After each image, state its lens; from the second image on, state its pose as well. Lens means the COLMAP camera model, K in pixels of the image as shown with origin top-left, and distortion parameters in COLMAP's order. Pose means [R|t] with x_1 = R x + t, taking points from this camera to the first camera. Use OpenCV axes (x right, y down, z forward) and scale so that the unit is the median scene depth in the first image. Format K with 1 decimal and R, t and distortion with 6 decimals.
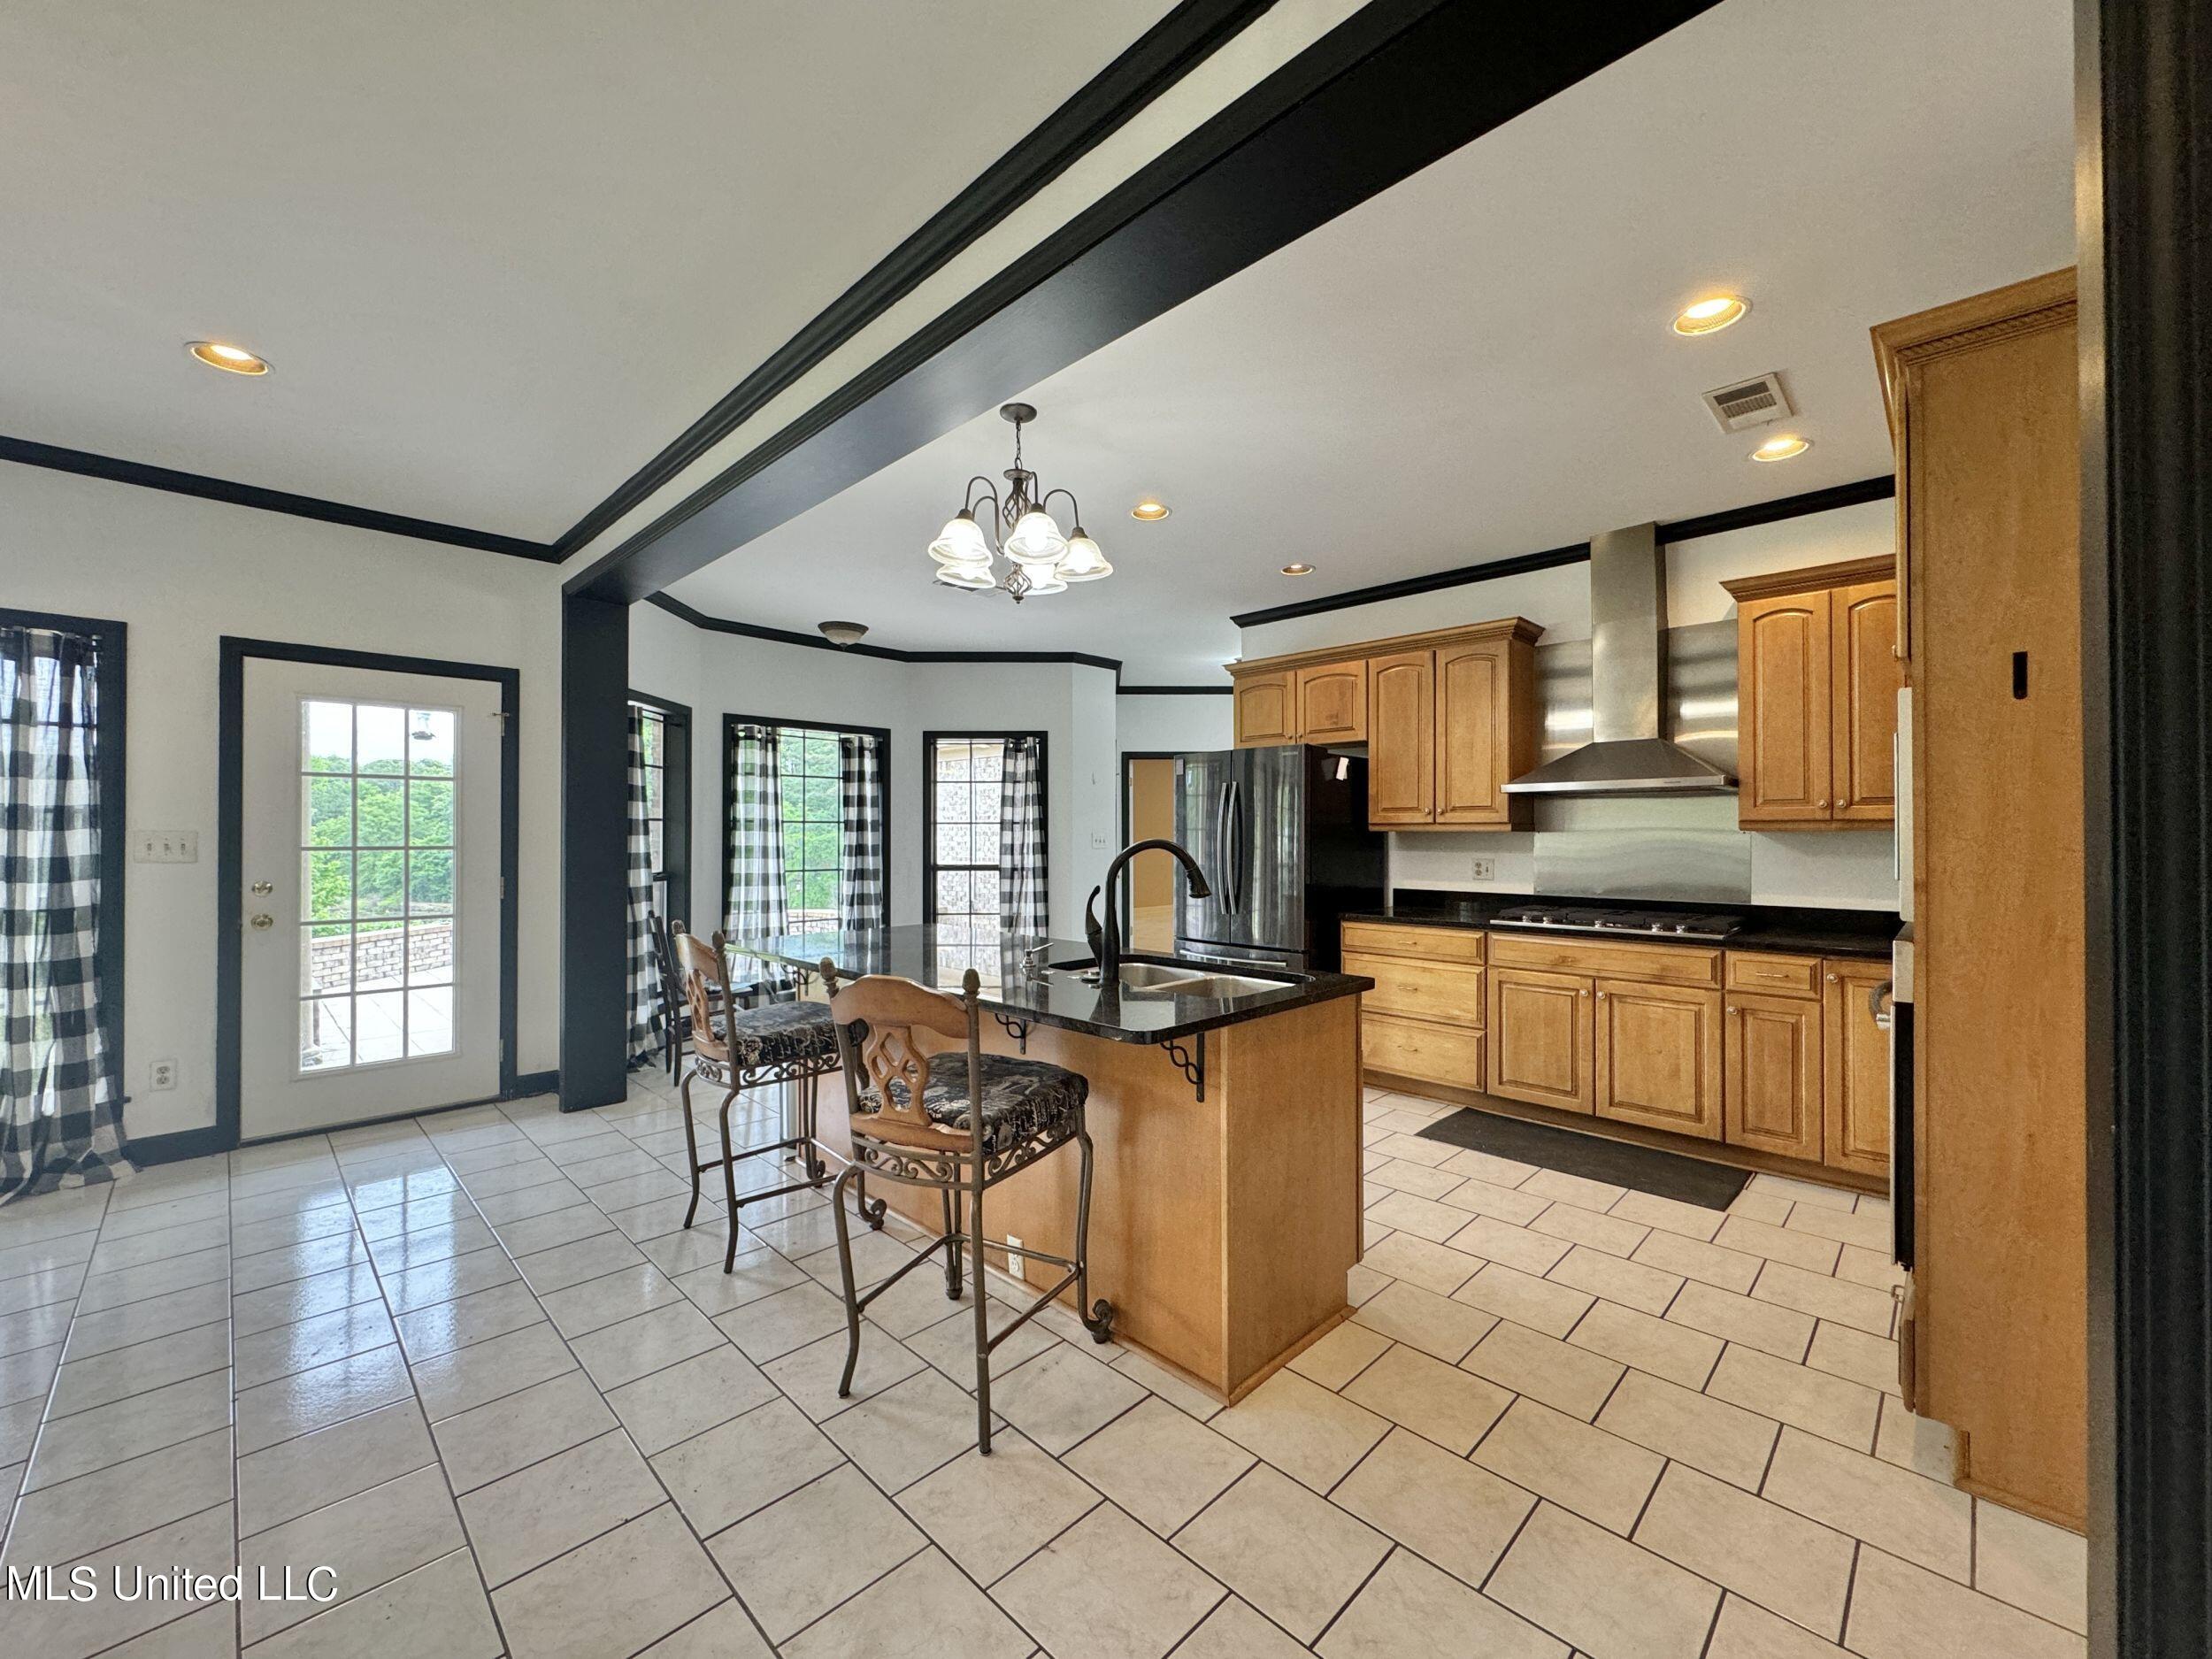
lens RADIAL K [[885.6, 0, 1107.7], [0, 885.6, 837.2], [0, 0, 1]] dist [-0.001813, 0.000593]
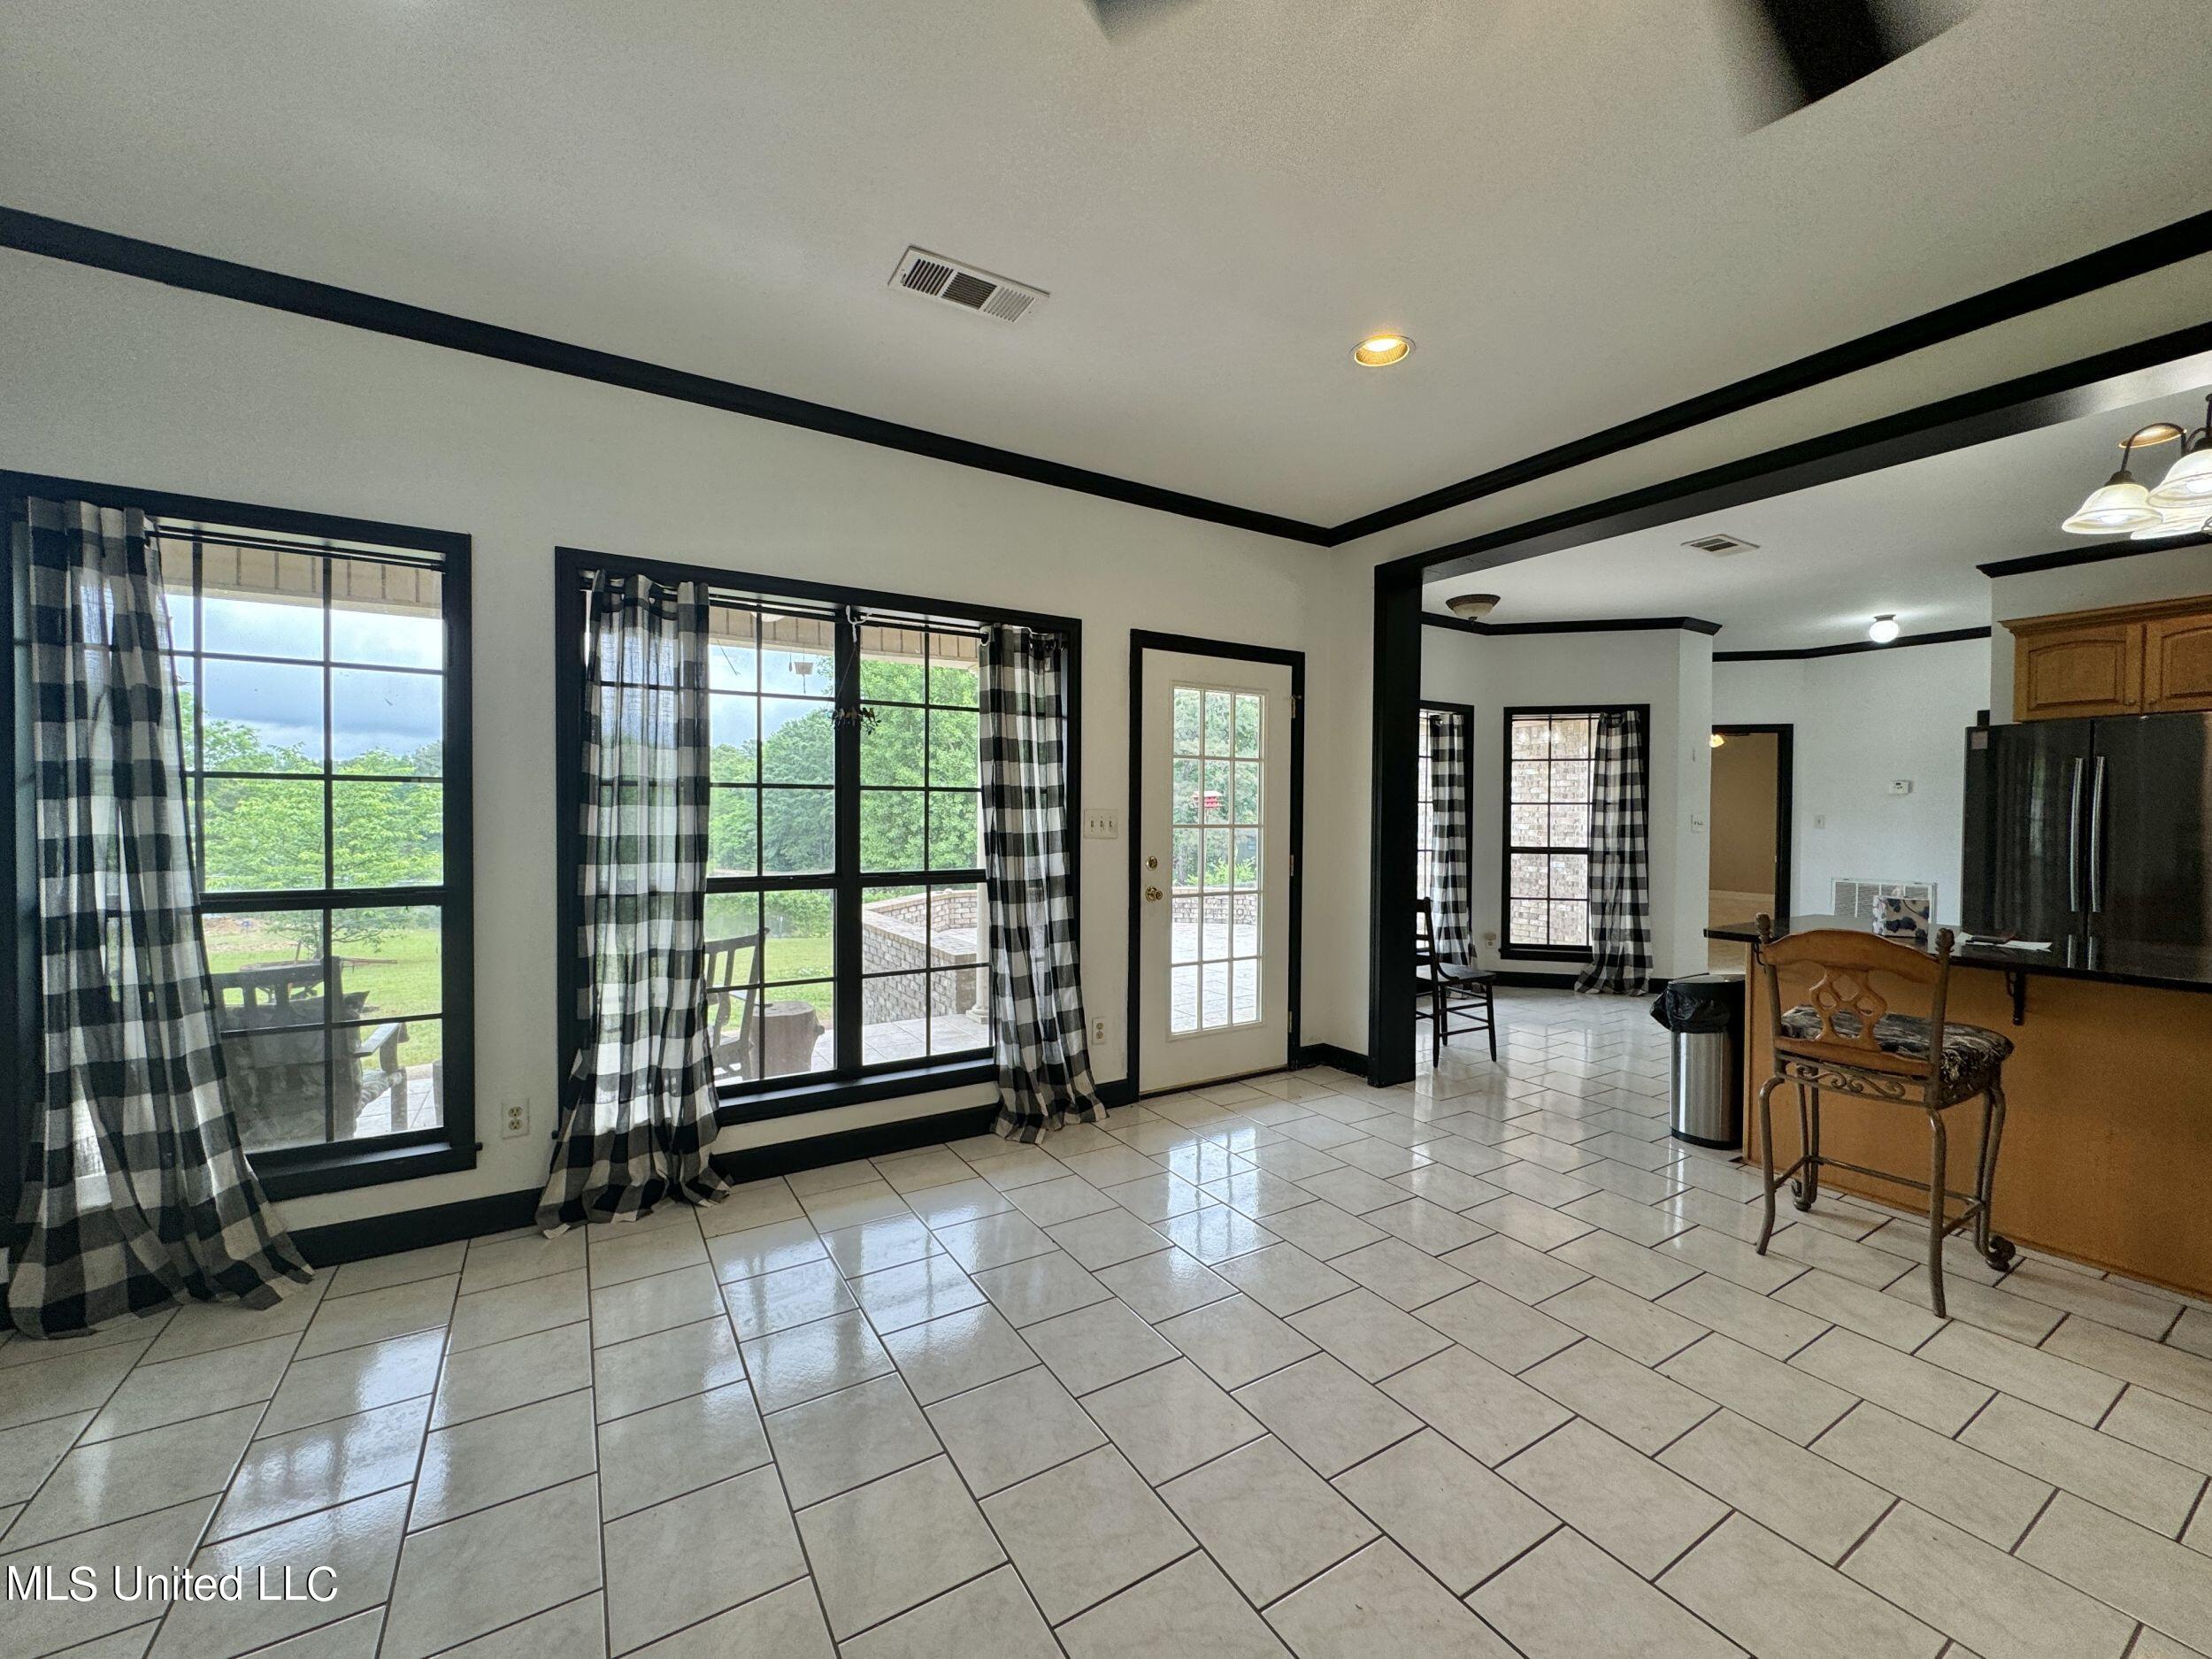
lens RADIAL K [[885.6, 0, 1104.0], [0, 885.6, 828.6], [0, 0, 1]] dist [-0.001813, 0.000593]
pose [[0.971677, 0.010952, -0.236061, -0.458856], [-0.007705, 0.999863, 0.014672, 0.000841], [0.236189, -0.012438, 0.971628, -0.037772]]
